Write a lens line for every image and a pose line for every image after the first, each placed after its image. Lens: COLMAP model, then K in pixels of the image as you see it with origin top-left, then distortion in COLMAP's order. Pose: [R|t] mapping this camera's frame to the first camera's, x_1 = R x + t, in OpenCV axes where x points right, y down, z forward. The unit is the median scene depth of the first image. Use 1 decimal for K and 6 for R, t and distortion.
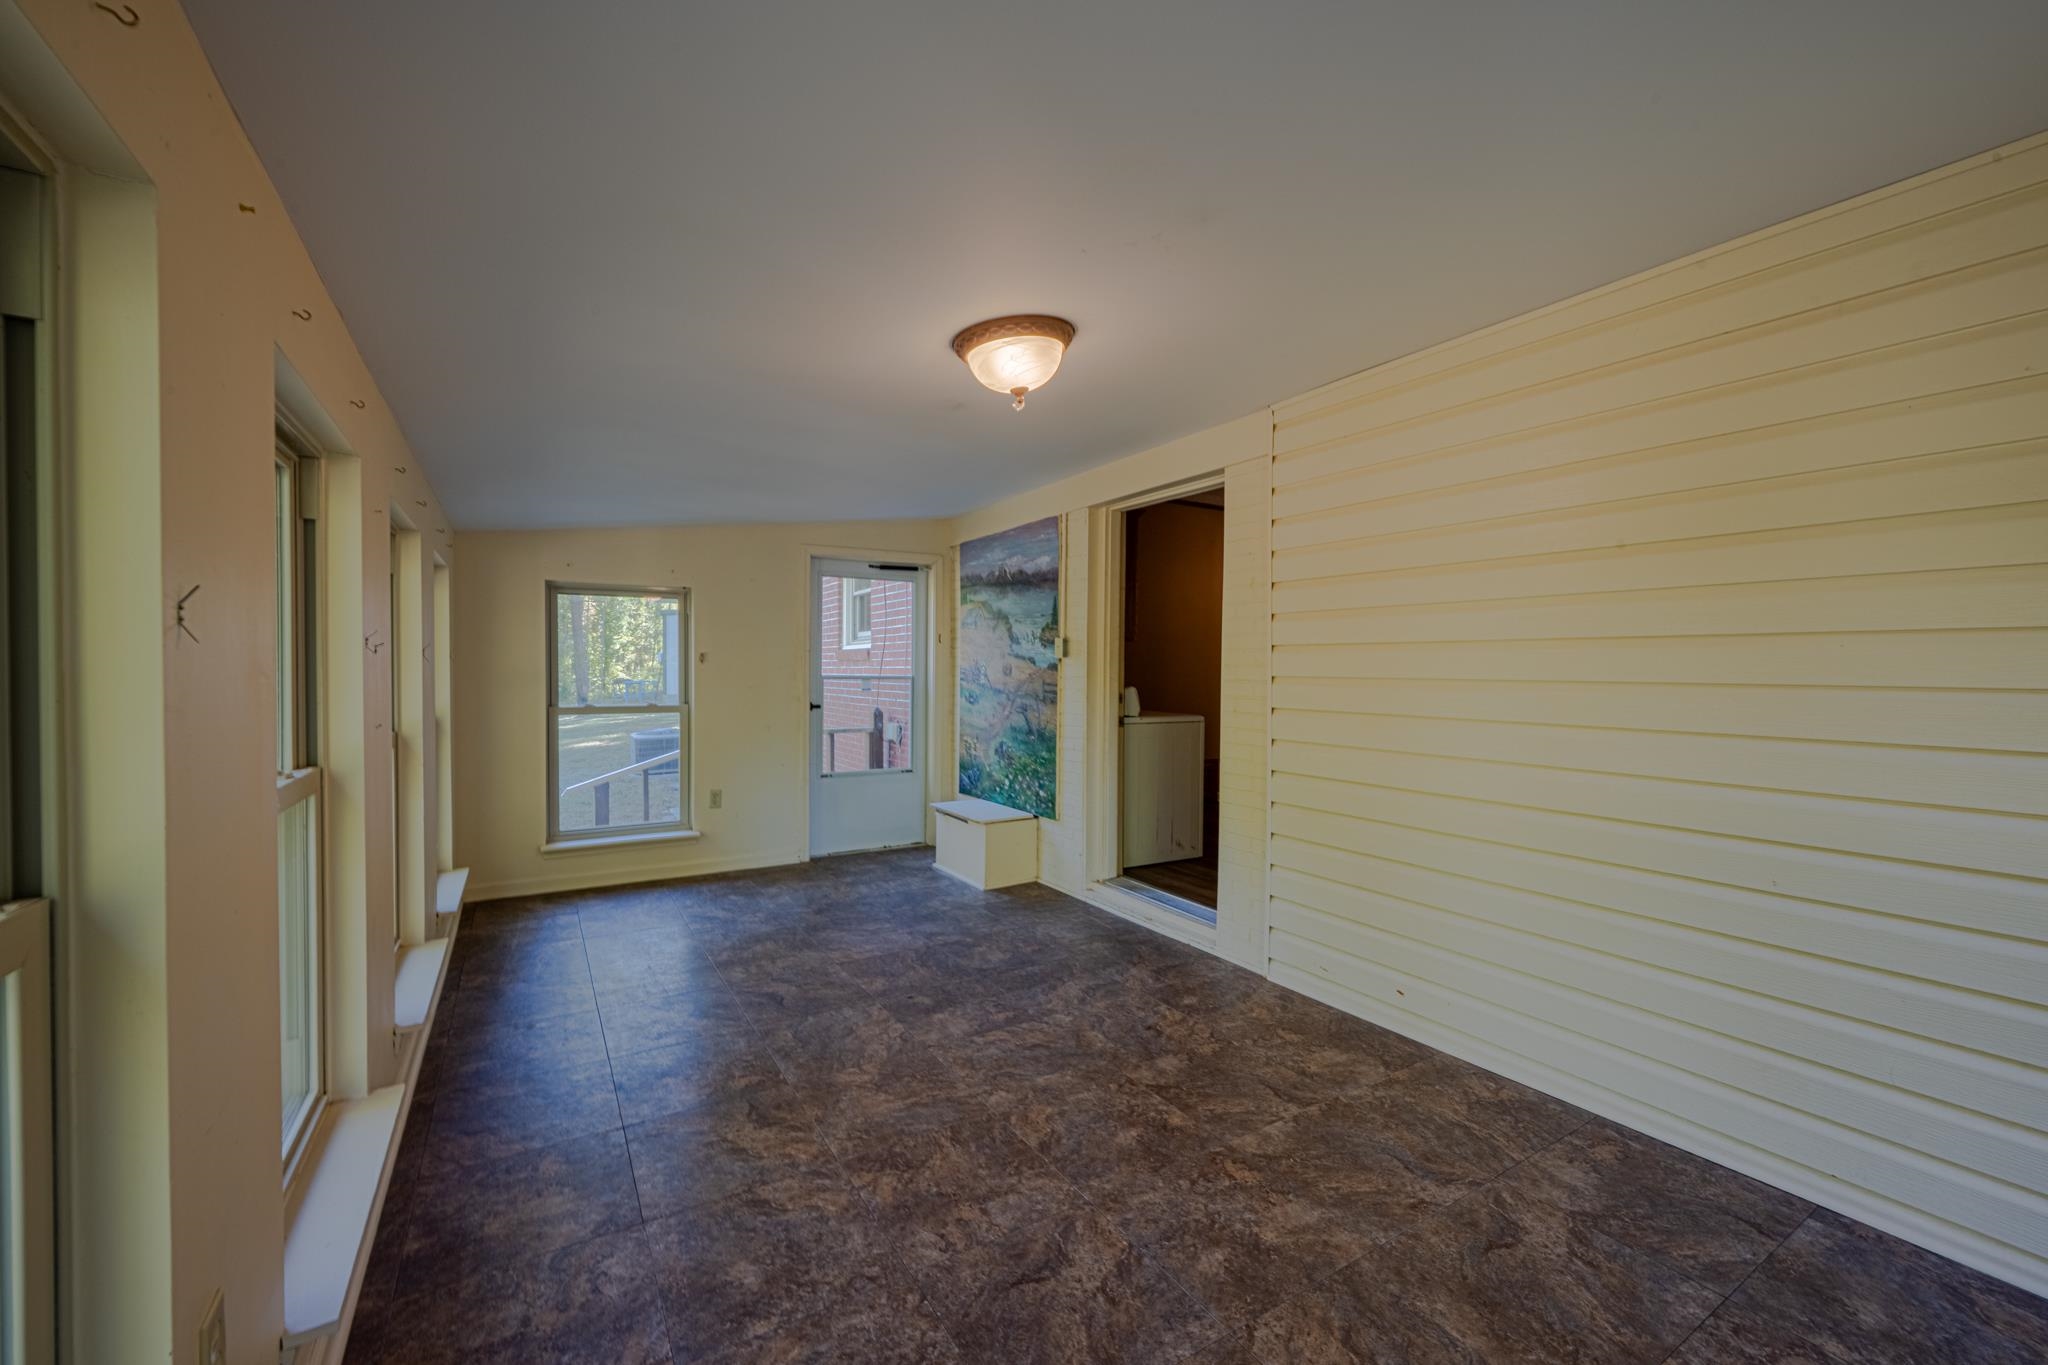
lens RADIAL K [[817.1, 0, 1016.7], [0, 817.1, 684.4], [0, 0, 1]] dist [-0.000920, 0.000242]
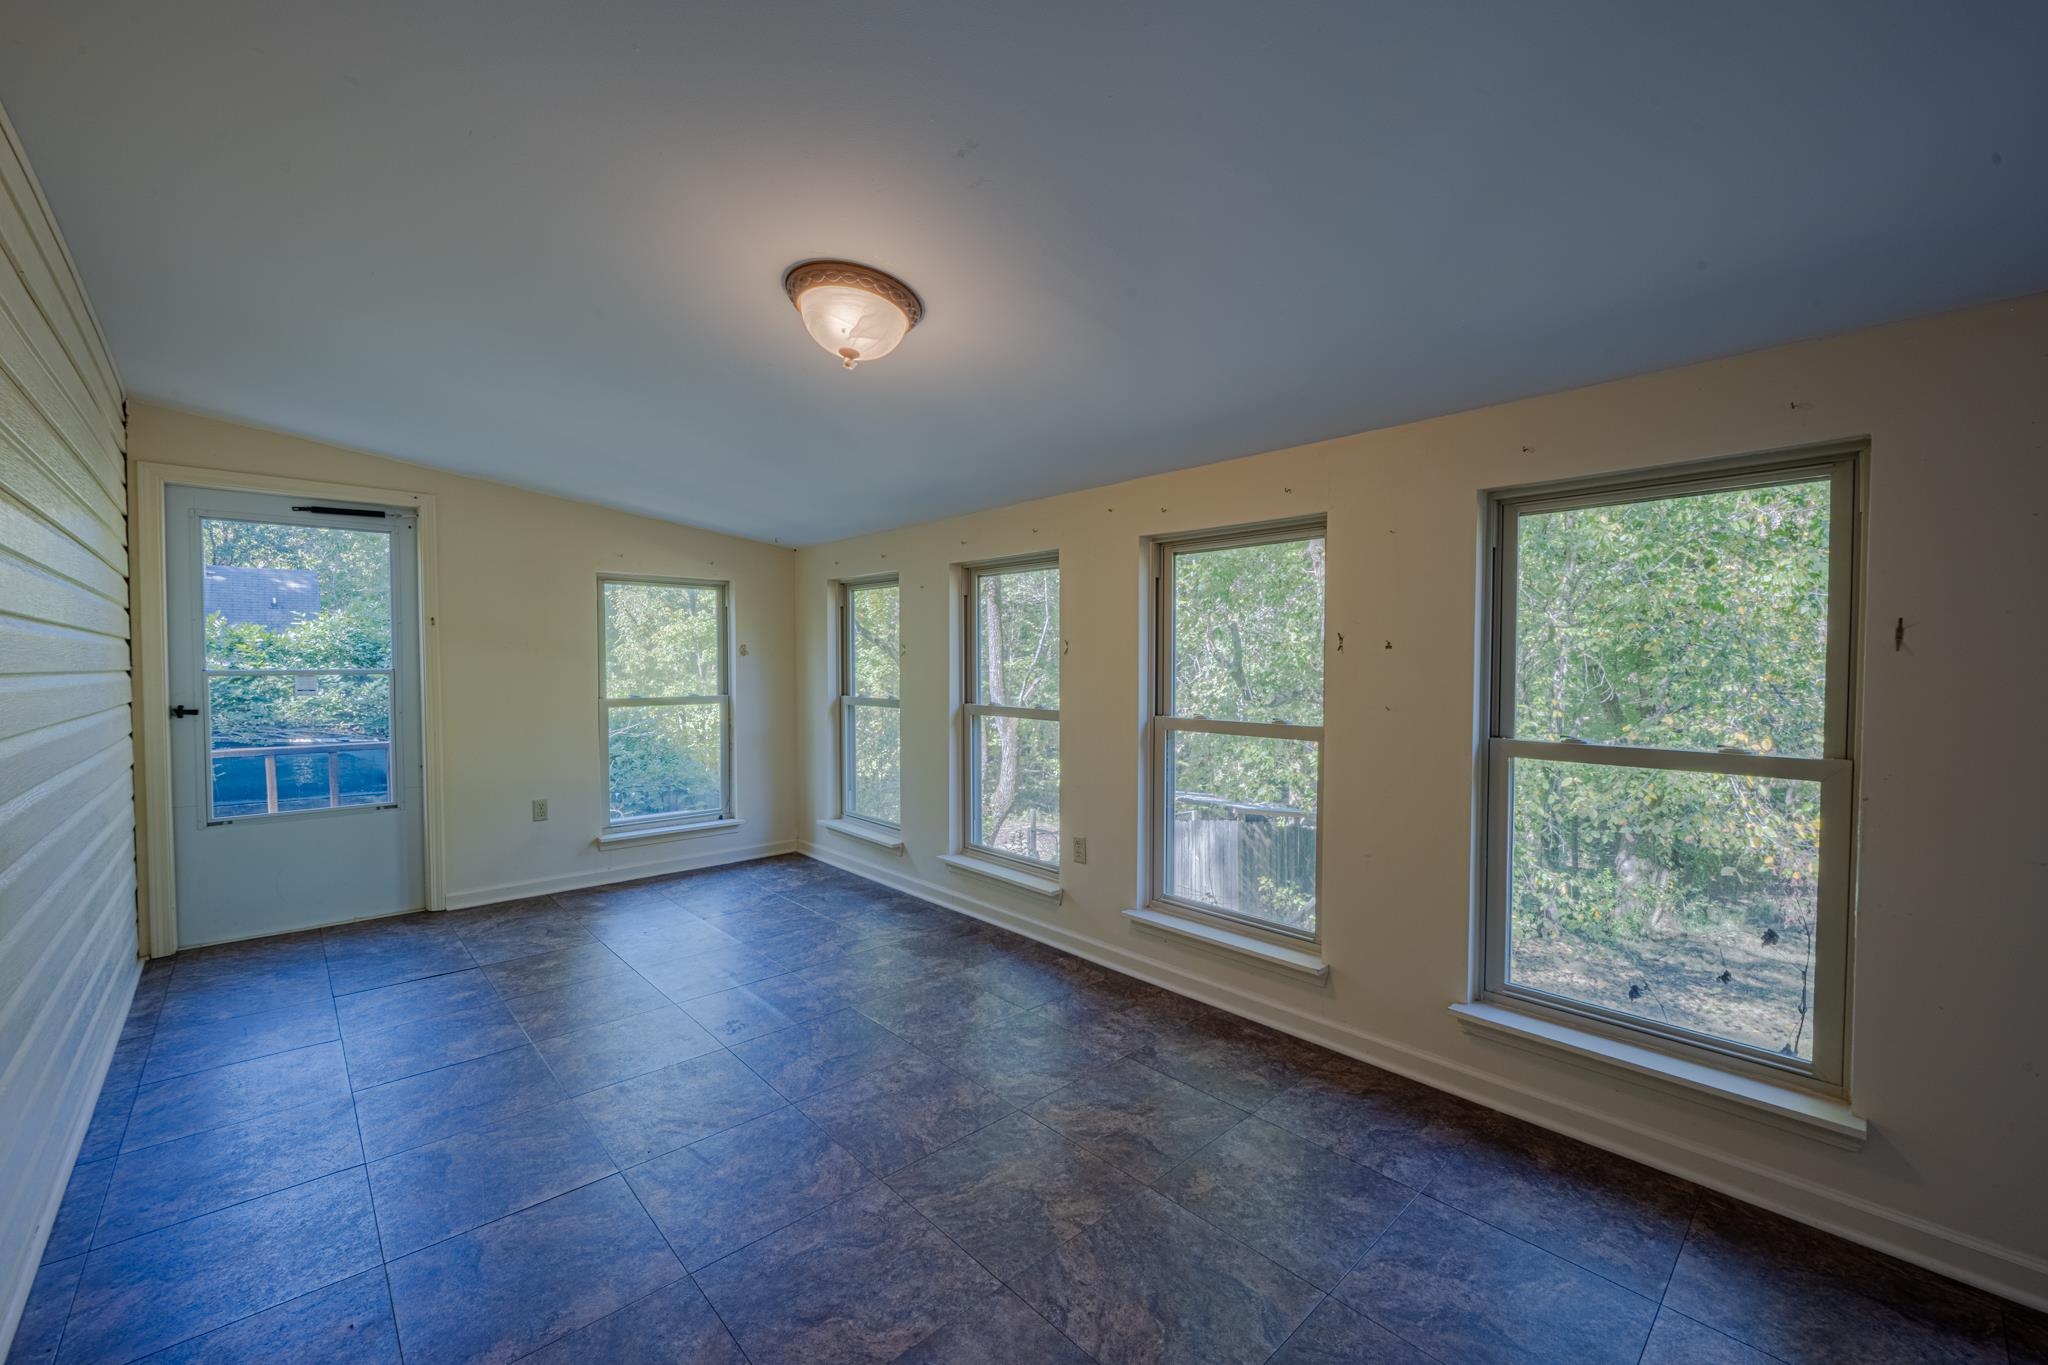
lens RADIAL K [[817.1, 0, 1016.7], [0, 817.1, 684.4], [0, 0, 1]] dist [-0.000920, 0.000242]
pose [[-0.980577, -0.000874, -0.196132, 0.000130], [-0.009600, 0.999005, 0.043548, -0.029619], [0.195899, 0.044585, -0.979610, 1.896228]]
